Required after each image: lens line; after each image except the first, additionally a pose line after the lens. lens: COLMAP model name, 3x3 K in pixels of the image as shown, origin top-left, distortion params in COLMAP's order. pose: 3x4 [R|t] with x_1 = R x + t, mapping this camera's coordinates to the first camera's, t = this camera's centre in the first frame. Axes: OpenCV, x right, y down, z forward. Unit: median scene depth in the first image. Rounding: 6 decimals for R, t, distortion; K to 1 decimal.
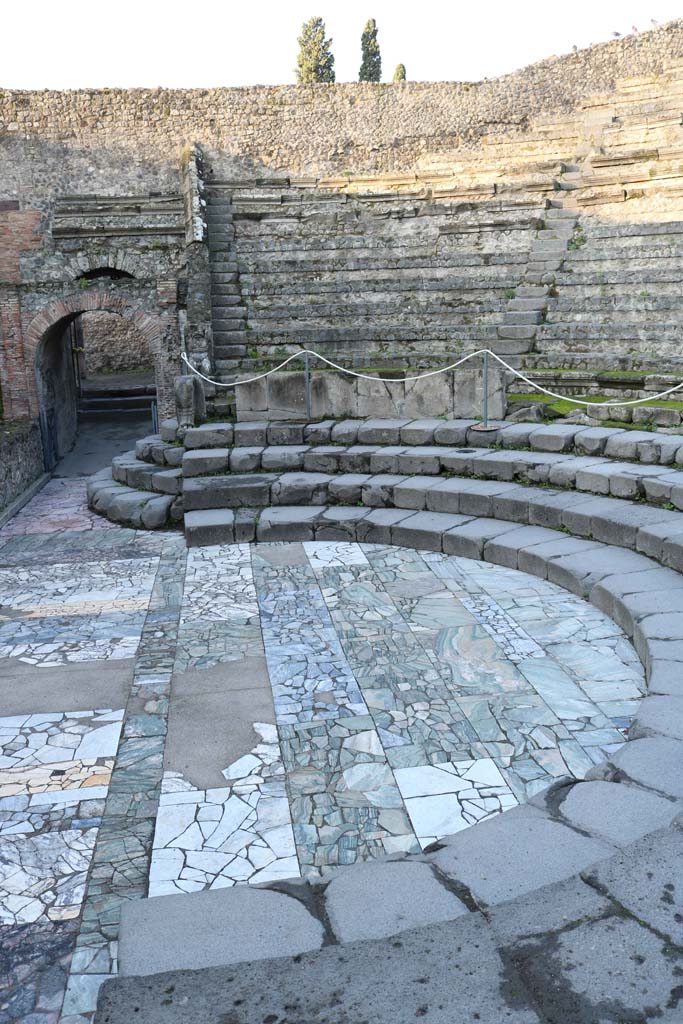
lens RADIAL K [[844.4, 0, 340.3], [0, 844.4, 513.2], [0, 0, 1]] dist [-0.155294, 0.126091]
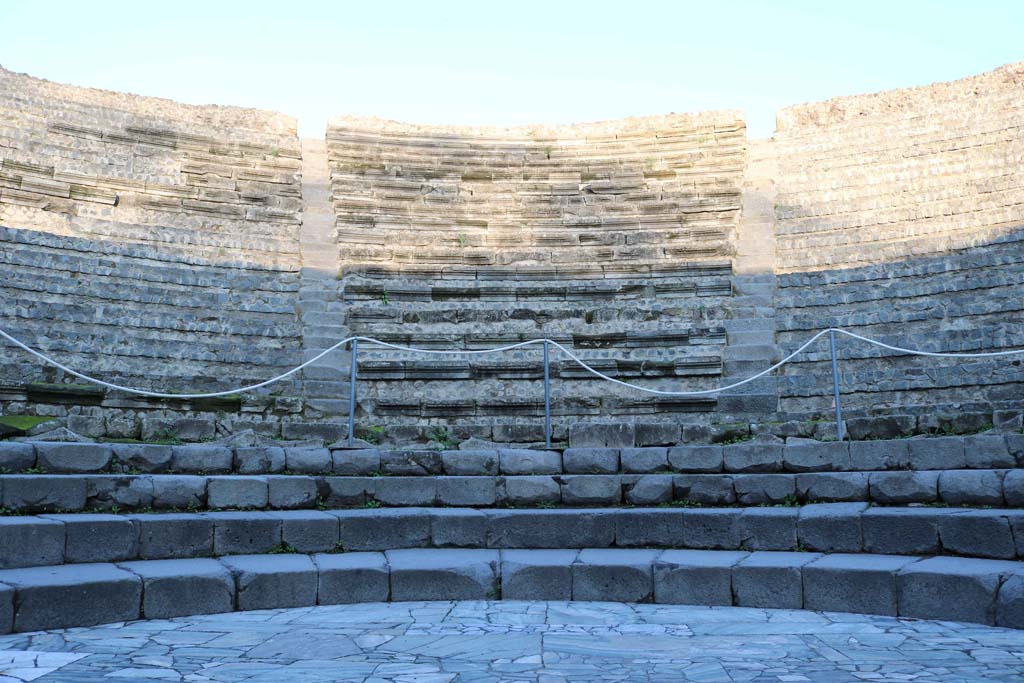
lens RADIAL K [[844.4, 0, 515.0], [0, 844.4, 343.2], [0, 0, 1]] dist [-0.155294, 0.126091]
pose [[0.185083, 0.176114, 0.966813, -0.317365], [0.216694, 0.952281, -0.214950, 0.038639], [-0.958534, 0.249287, 0.138088, 0.610334]]
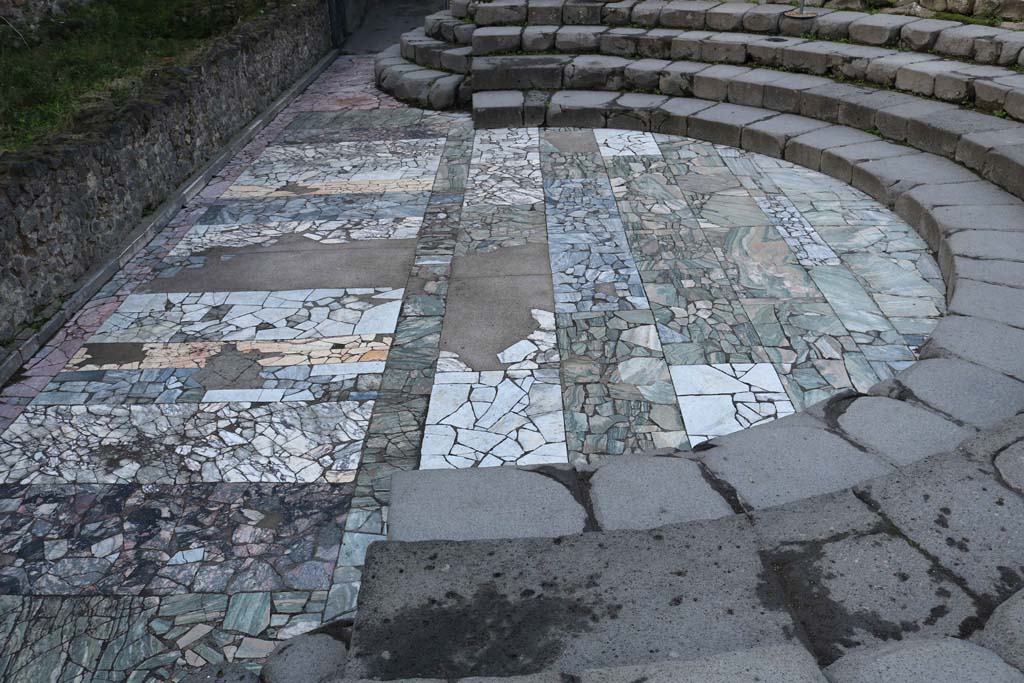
lens RADIAL K [[844.4, 0, 512.1], [0, 844.4, 345.3], [0, 0, 1]] dist [-0.155294, 0.126091]
pose [[0.989251, 0.076610, -0.124550, 0.000560], [-0.038698, 0.958563, 0.282240, 0.005572], [0.141011, -0.274387, 0.951224, 0.017124]]
